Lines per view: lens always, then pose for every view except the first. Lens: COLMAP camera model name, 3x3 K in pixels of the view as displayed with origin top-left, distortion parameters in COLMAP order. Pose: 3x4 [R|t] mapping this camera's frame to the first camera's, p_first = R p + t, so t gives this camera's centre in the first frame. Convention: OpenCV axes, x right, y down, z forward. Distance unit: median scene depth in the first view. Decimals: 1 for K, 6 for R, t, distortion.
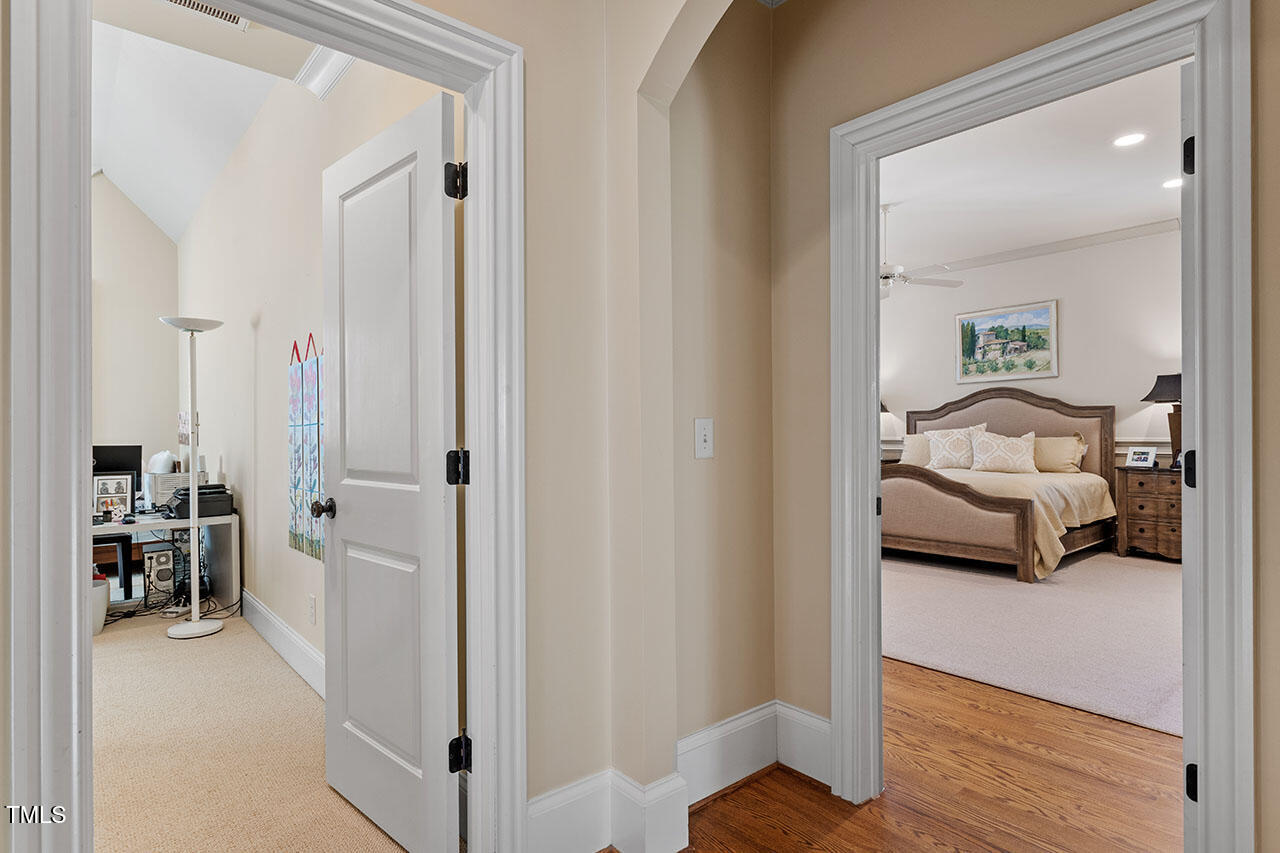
lens RADIAL K [[667.7, 0, 640.0], [0, 667.7, 426.5], [0, 0, 1]] dist [0.001767, 0.000064]
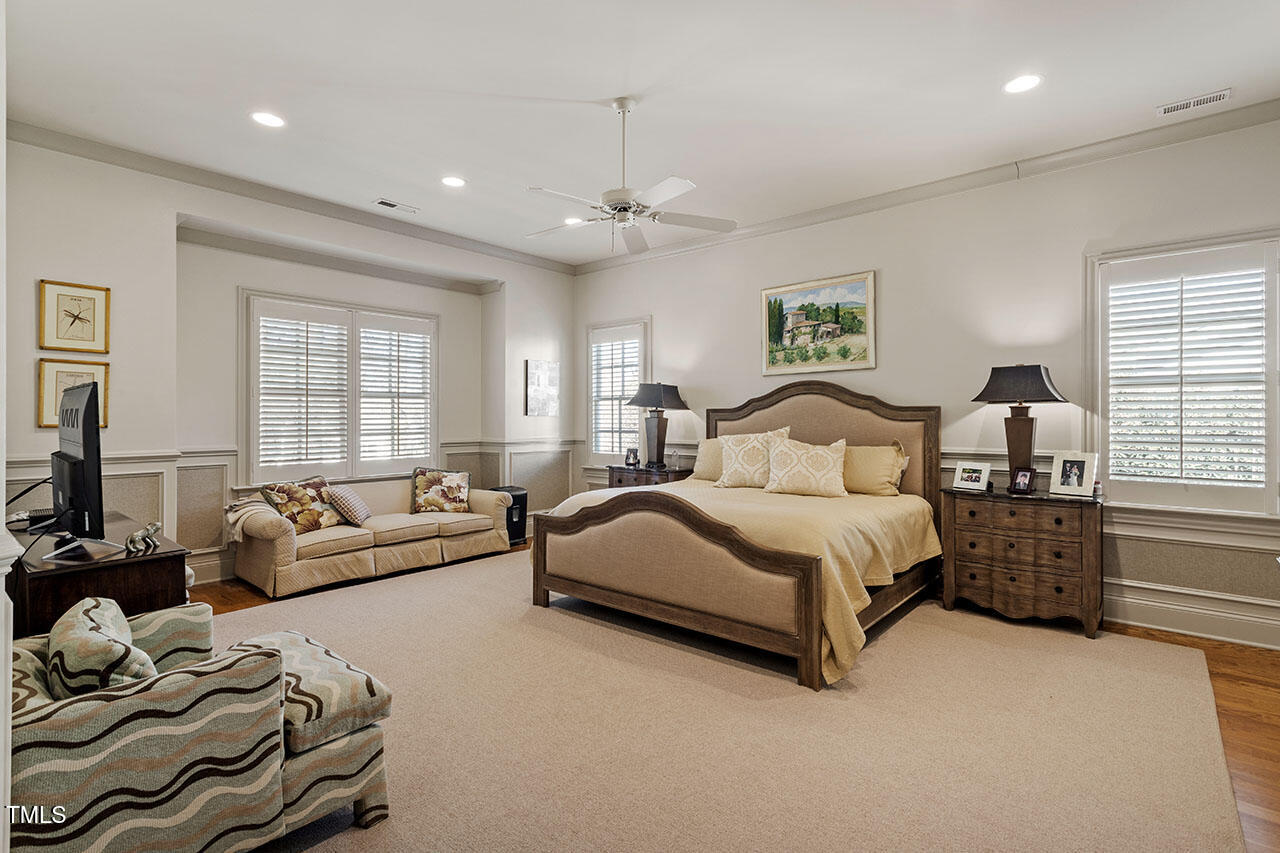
lens RADIAL K [[617.9, 0, 635.9], [0, 617.9, 412.8], [0, 0, 1]] dist [0.002595, 0.000258]
pose [[0.988118, 0.007121, 0.153529, 0.258323], [-0.006543, 0.999969, -0.004266, -0.018756], [-0.153555, 0.003210, 0.988135, 0.356053]]
